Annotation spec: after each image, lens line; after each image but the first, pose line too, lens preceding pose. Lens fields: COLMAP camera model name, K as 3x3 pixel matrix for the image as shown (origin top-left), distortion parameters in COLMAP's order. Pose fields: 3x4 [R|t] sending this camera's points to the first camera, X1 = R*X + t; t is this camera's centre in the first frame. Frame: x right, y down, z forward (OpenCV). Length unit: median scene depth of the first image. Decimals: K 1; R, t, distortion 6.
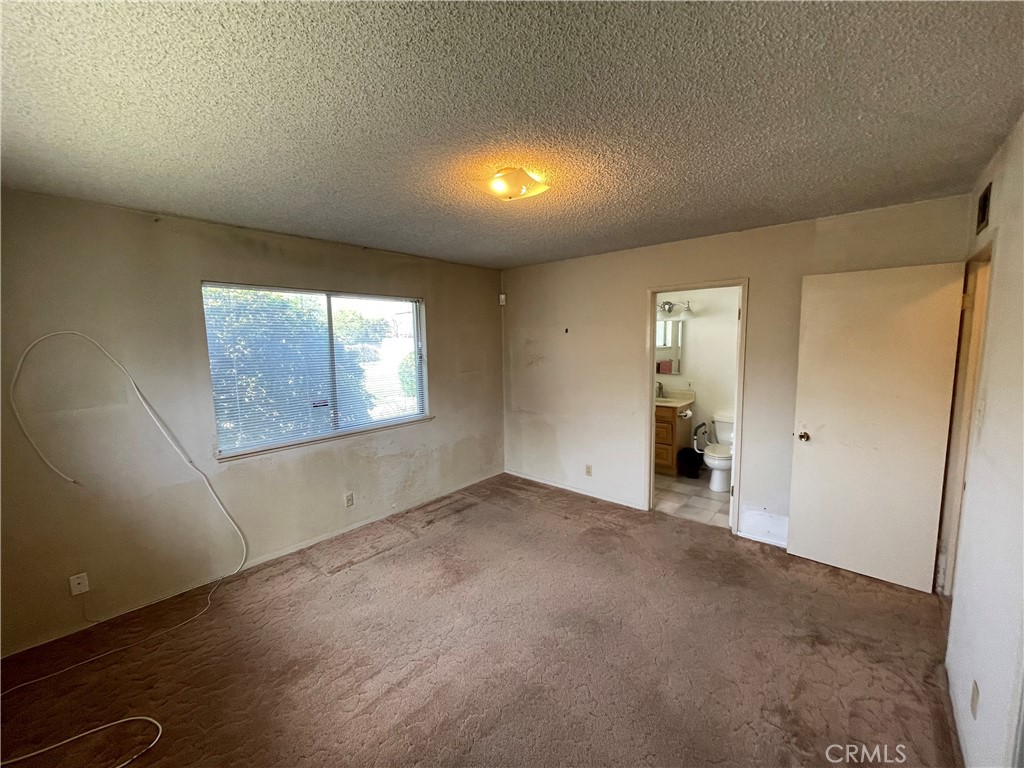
lens RADIAL K [[415.1, 0, 507.6], [0, 415.1, 383.3], [0, 0, 1]] dist [-0.001933, 0.000805]
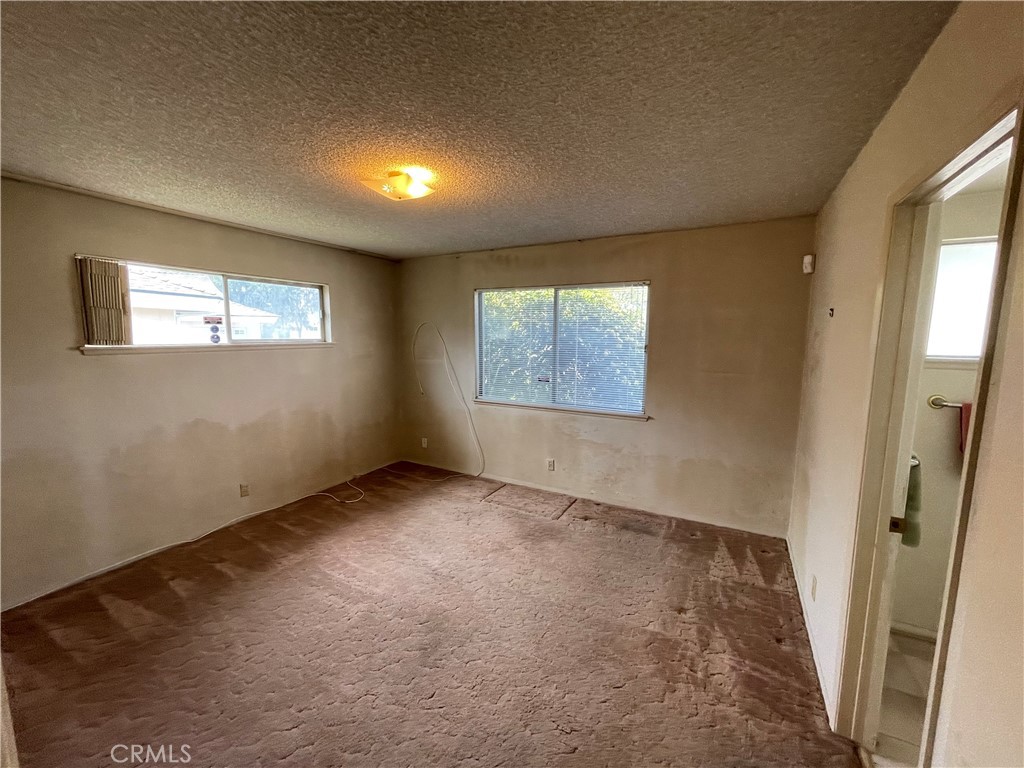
lens RADIAL K [[415.1, 0, 507.6], [0, 415.1, 383.3], [0, 0, 1]] dist [-0.001933, 0.000805]
pose [[0.212569, 0.131578, -0.968247, 0.684333], [-0.115988, 0.987285, 0.108701, -0.057114], [0.970238, 0.089199, 0.225128, 0.600061]]
